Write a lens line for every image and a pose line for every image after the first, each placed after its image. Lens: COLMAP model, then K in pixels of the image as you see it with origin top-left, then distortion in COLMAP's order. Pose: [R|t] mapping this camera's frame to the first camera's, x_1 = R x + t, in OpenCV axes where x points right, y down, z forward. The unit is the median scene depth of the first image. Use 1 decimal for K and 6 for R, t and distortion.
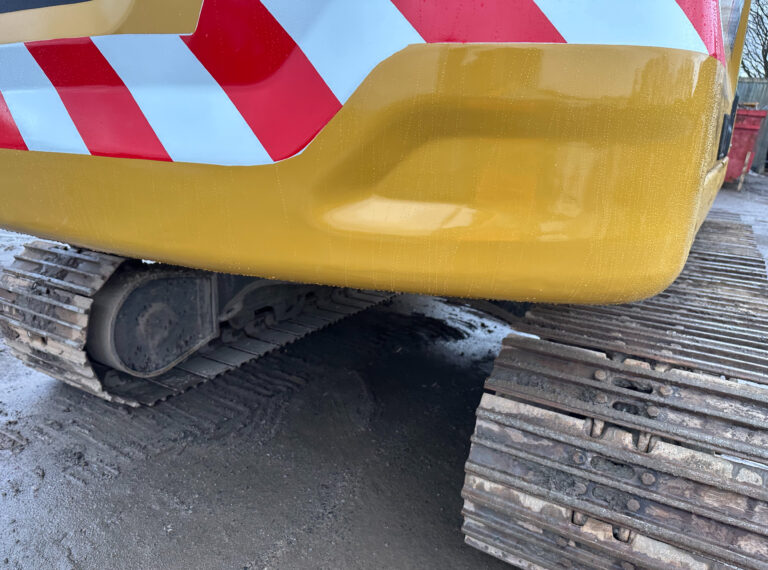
lens RADIAL K [[561.7, 0, 380.2], [0, 561.7, 306.1], [0, 0, 1]] dist [0.036154, -0.043646]
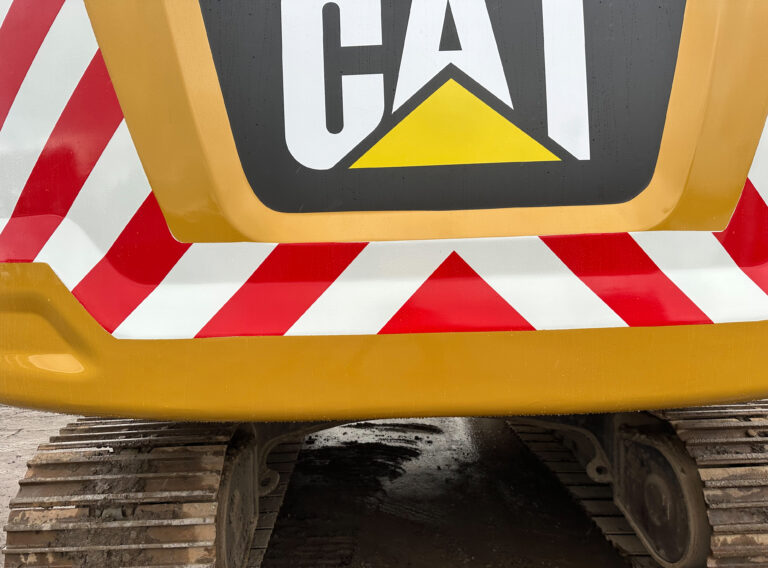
lens RADIAL K [[561.7, 0, 380.2], [0, 561.7, 305.1], [0, 0, 1]] dist [0.036154, -0.043646]
pose [[0.838236, -0.105546, 0.534995, -1.136231], [0.216308, 0.964959, -0.148542, -0.181643], [-0.500570, 0.240237, 0.831694, 0.203606]]
